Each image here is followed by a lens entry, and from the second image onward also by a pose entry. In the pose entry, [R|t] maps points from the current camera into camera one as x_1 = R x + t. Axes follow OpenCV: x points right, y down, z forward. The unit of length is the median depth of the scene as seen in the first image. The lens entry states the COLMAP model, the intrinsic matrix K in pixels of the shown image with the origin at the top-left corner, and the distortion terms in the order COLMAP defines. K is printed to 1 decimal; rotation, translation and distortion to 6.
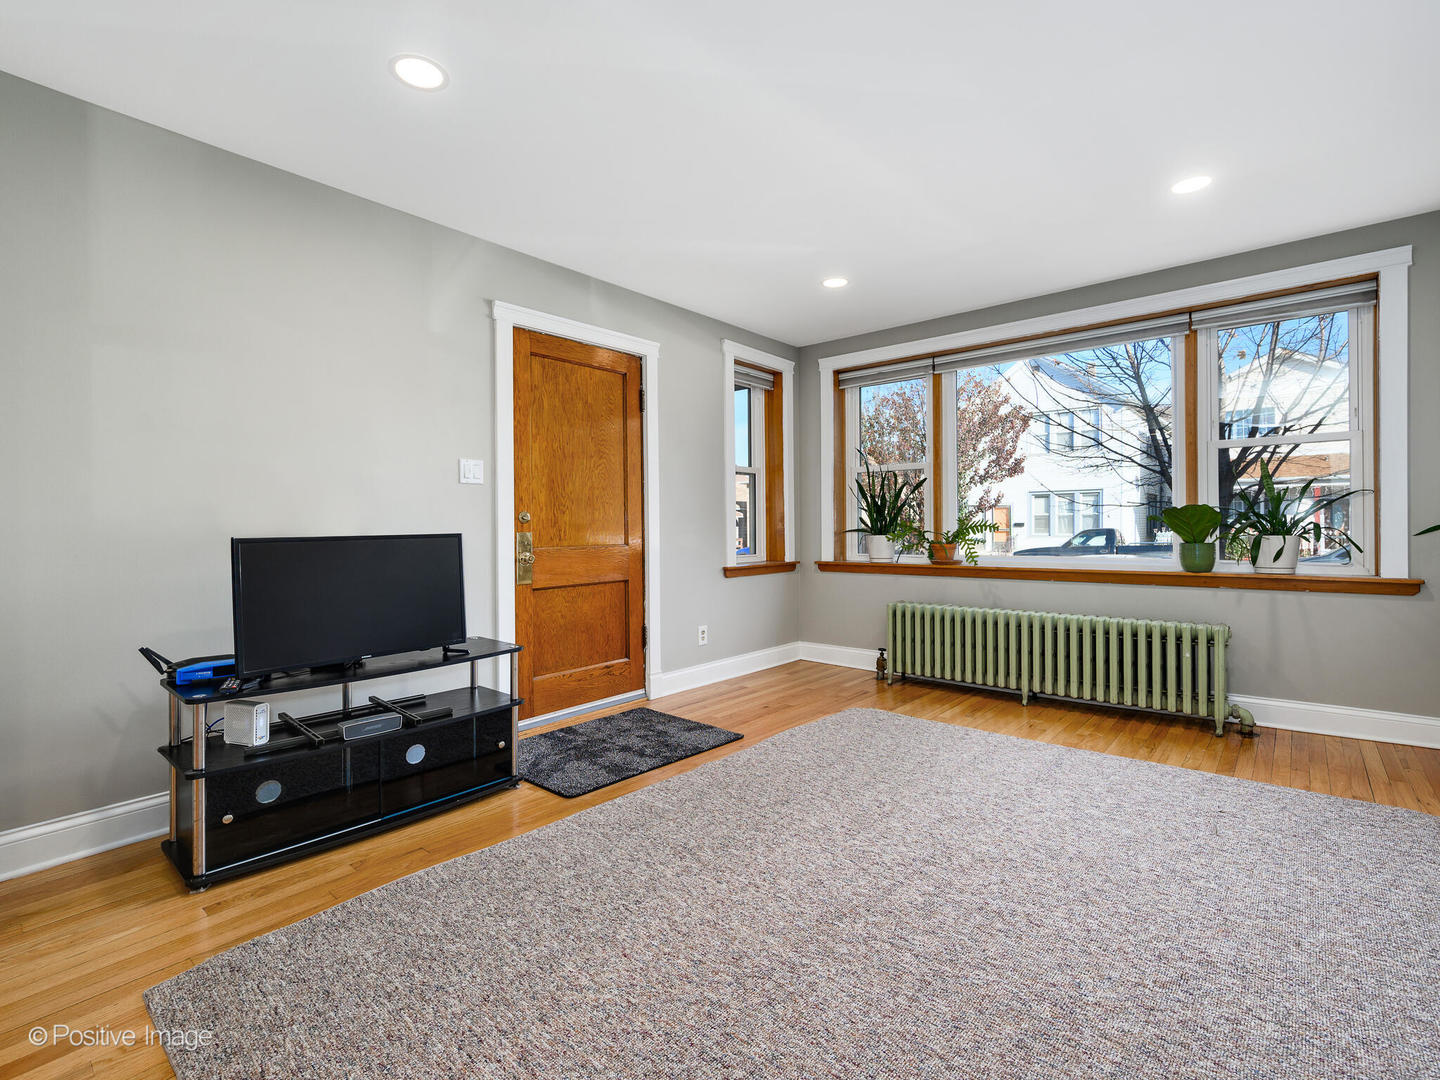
lens RADIAL K [[652.4, 0, 718.2], [0, 652.4, 520.5], [0, 0, 1]] dist [-0.002084, 0.001115]
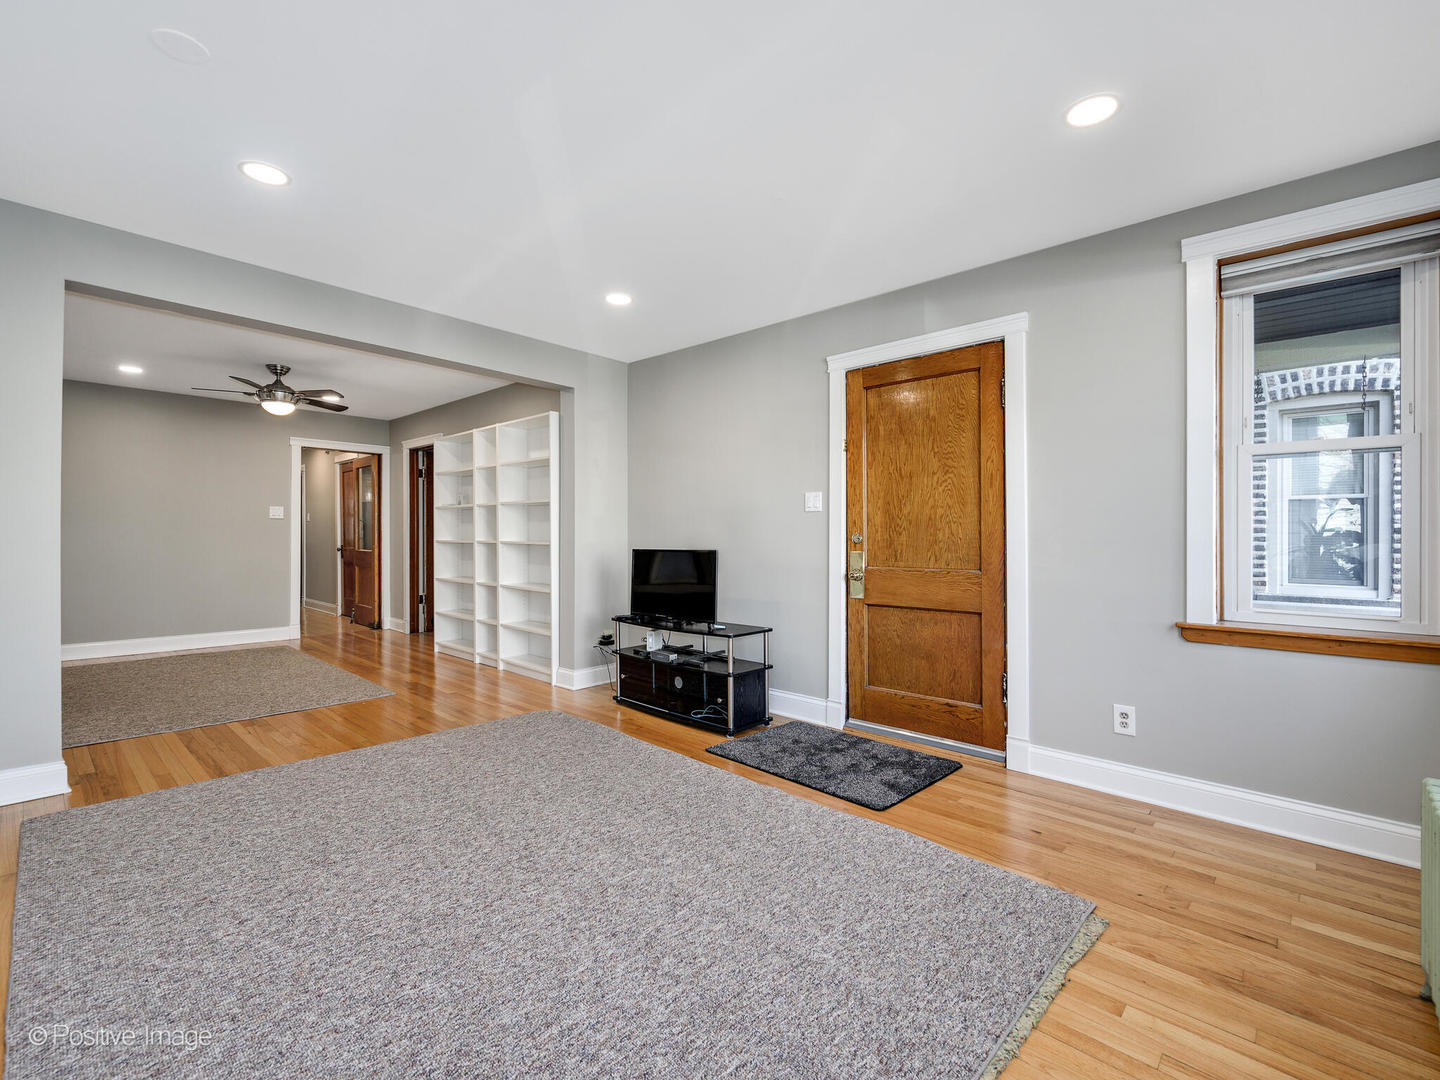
lens RADIAL K [[652.4, 0, 716.1], [0, 652.4, 538.7], [0, 0, 1]] dist [-0.002084, 0.001115]
pose [[-0.022116, 0.011763, -0.999686, 0.828188], [0.002231, 0.999929, 0.011717, -0.018162], [0.999753, -0.001971, -0.022140, 0.788970]]
